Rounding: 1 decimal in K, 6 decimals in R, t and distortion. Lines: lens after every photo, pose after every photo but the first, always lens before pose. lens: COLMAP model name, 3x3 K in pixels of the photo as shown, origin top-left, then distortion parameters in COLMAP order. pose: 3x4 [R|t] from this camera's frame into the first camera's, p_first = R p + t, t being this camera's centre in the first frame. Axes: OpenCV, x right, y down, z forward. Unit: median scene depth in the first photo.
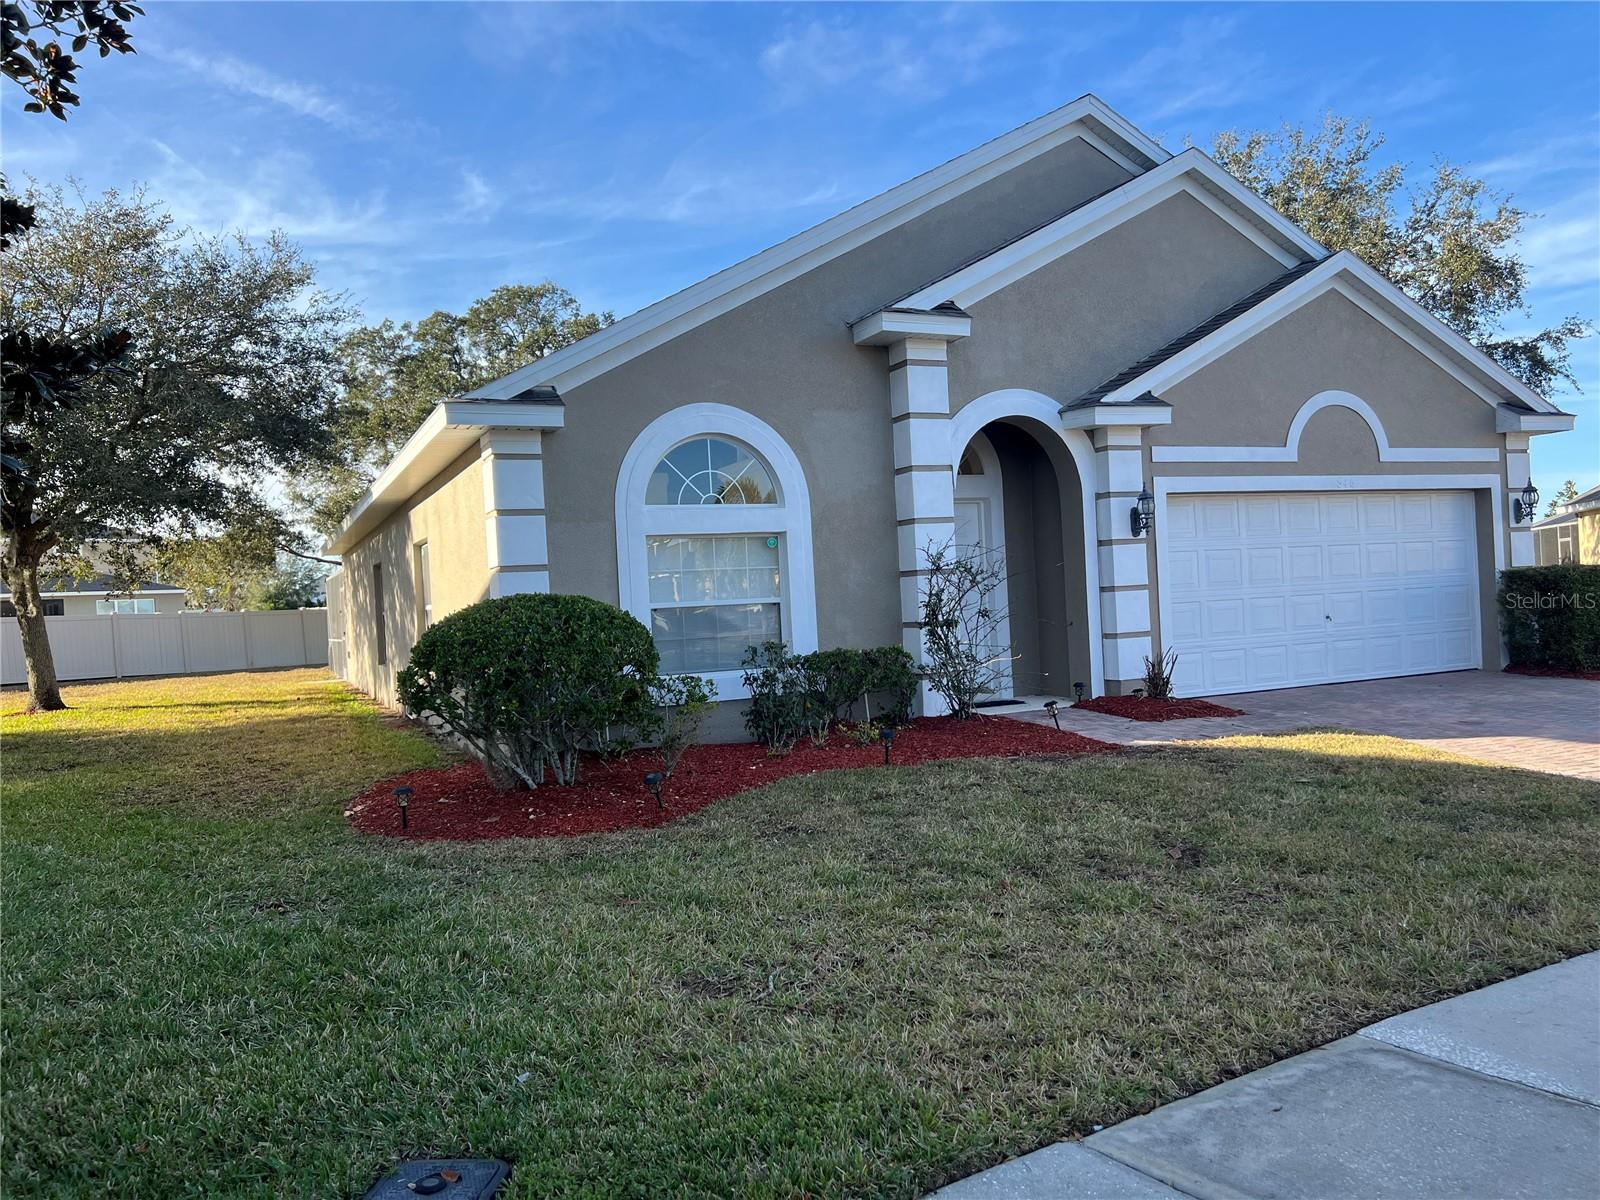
lens RADIAL K [[1262.5, 0, 810.0], [0, 1262.5, 611.0], [0, 0, 1]] dist [0.000136, -0.003730]
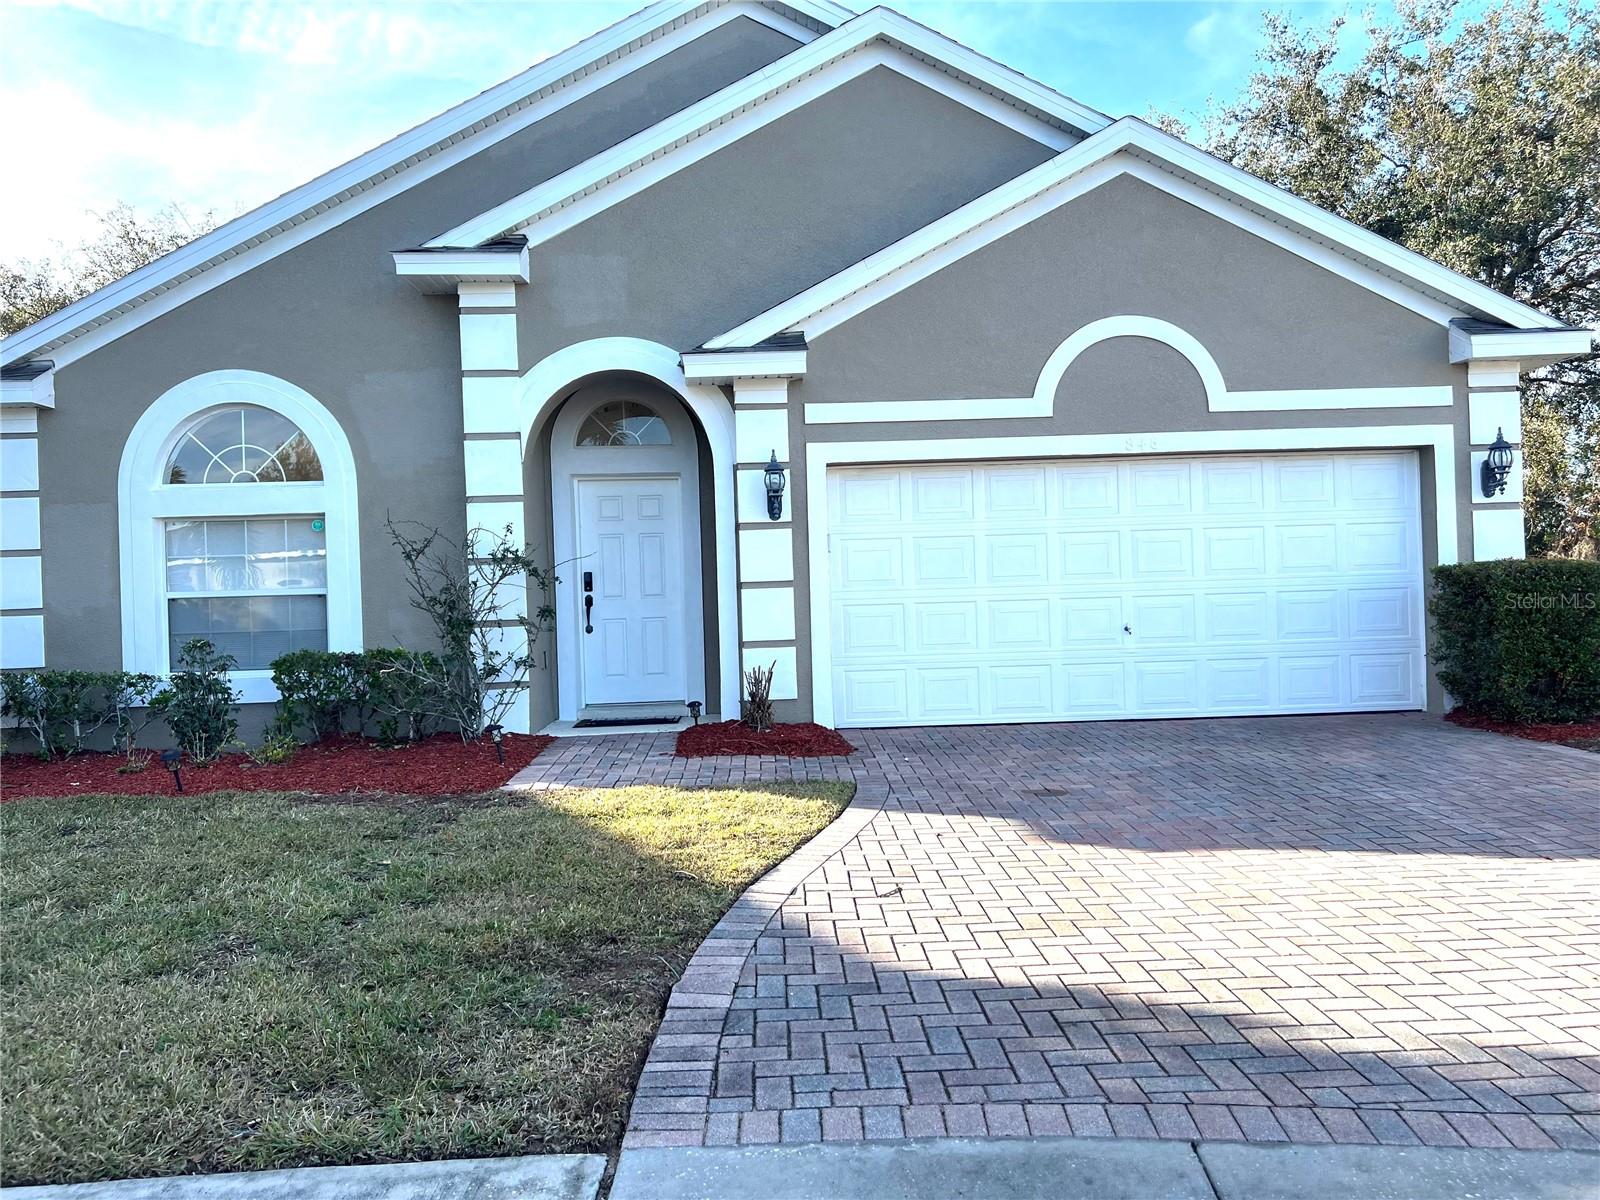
lens RADIAL K [[1208.1, 0, 788.2], [0, 1208.1, 597.0], [0, 0, 1]] dist [0.072711, -0.088413]
pose [[0.929529, 0.018182, -0.368301, 0.539745], [-0.020226, 0.999794, -0.001689, -0.009255], [0.368195, 0.009019, 0.929705, 0.306950]]
